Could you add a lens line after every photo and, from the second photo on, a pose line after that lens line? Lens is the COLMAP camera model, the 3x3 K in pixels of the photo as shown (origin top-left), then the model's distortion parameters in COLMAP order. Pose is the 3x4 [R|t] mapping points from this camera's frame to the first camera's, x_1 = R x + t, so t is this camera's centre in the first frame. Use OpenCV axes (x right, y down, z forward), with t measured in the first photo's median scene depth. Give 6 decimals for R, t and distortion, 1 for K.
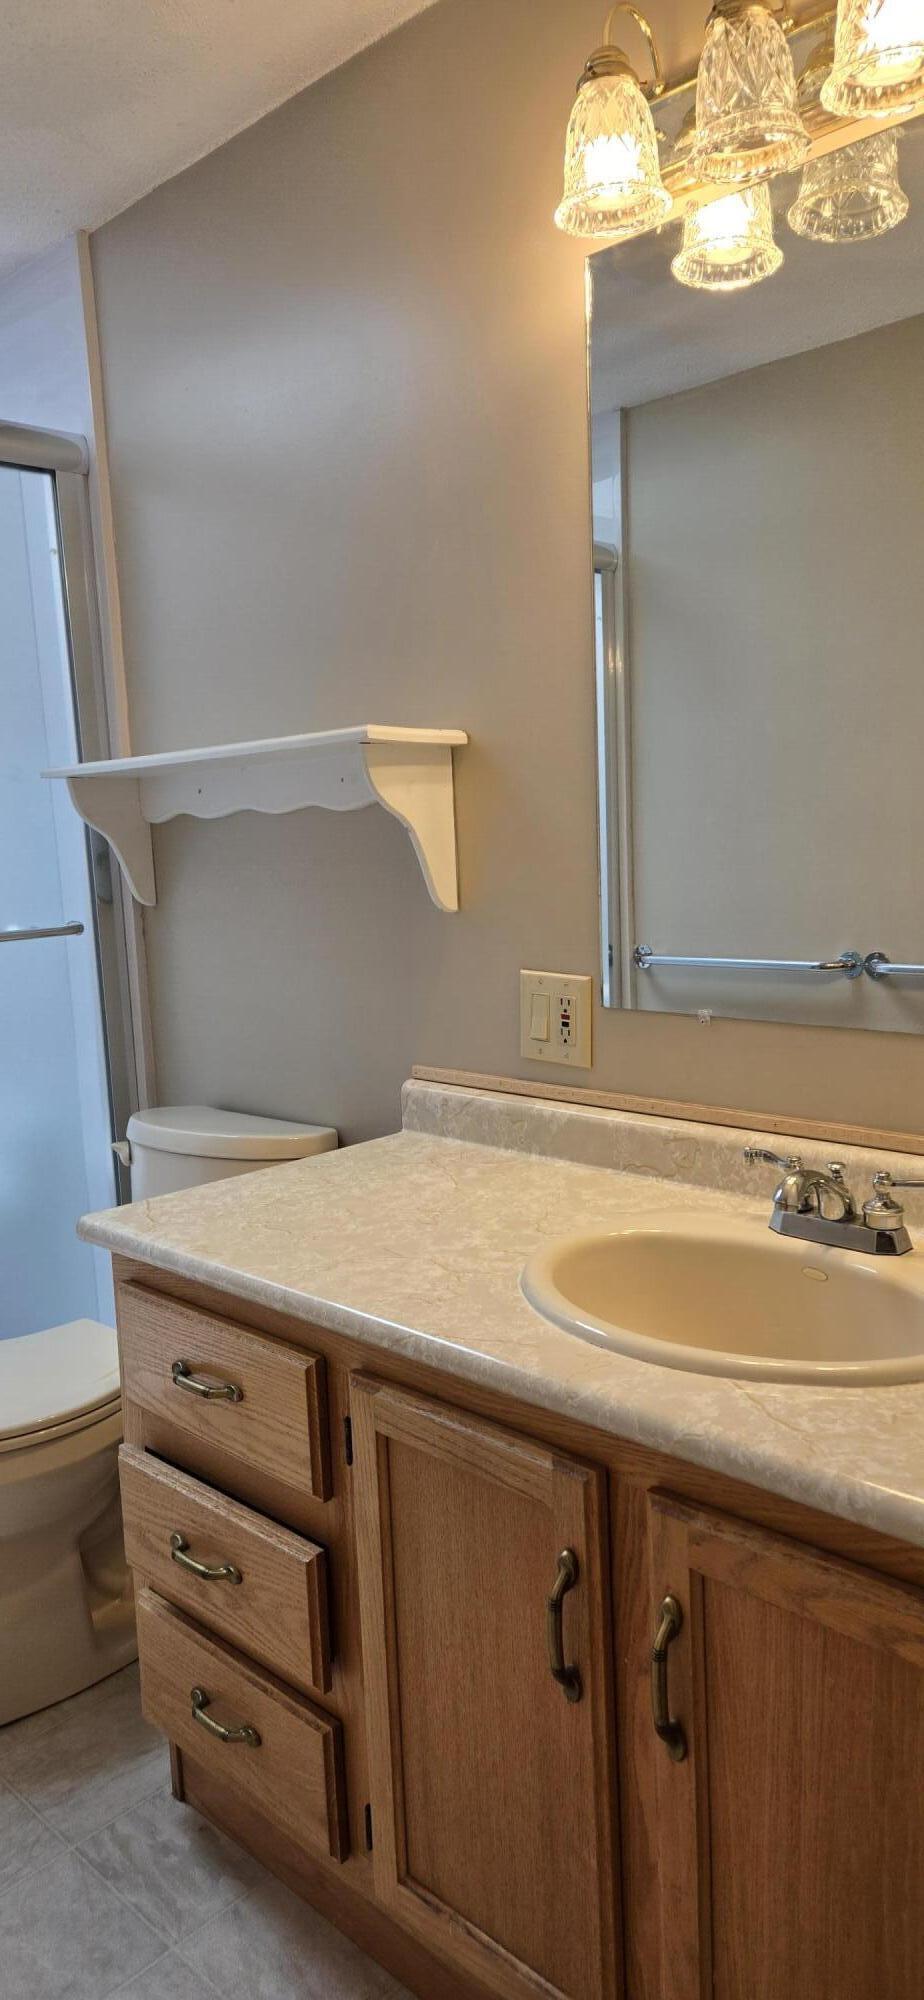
lens RADIAL K [[1335.8, 0, 463.0], [0, 1335.8, 991.2], [0, 0, 1]] dist [0.082123, -0.062713]
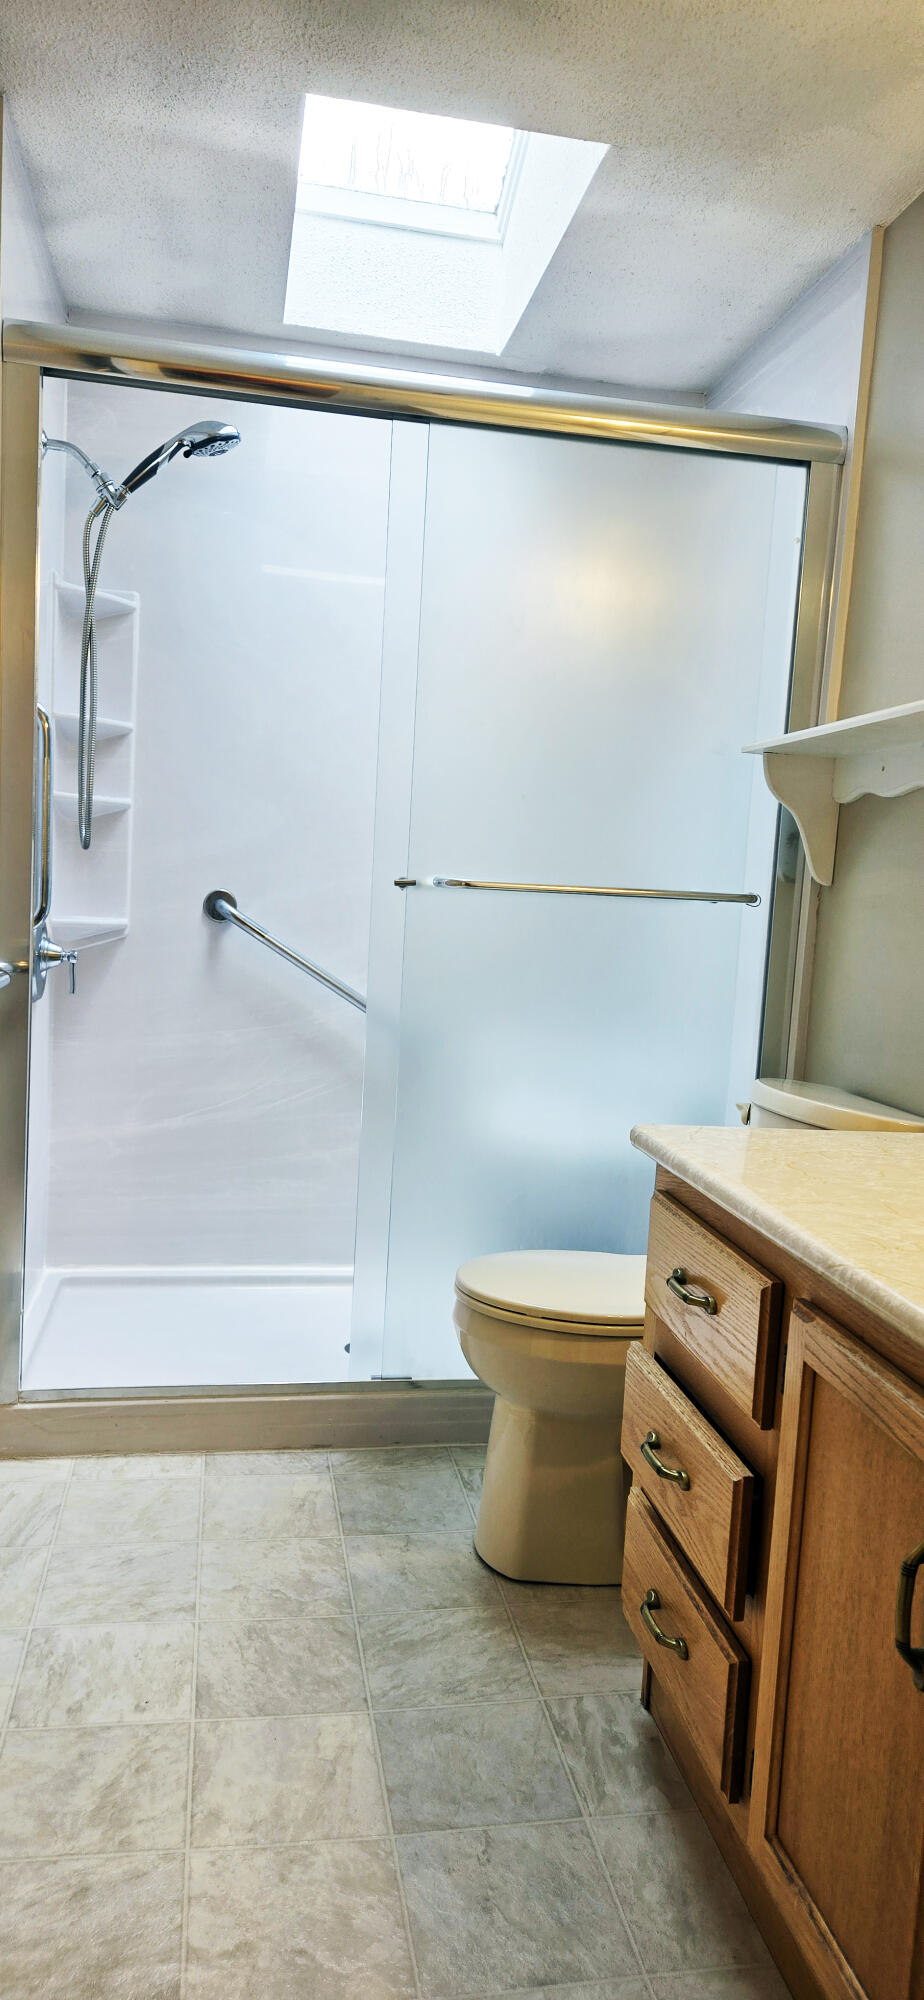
lens RADIAL K [[1335.8, 0, 465.2], [0, 1335.8, 1006.0], [0, 0, 1]] dist [0.082123, -0.062713]
pose [[0.809842, 0.147351, -0.567841, 0.217069], [-0.167659, 0.985704, 0.016672, 0.087413], [0.562180, 0.081702, 0.822969, 0.041343]]
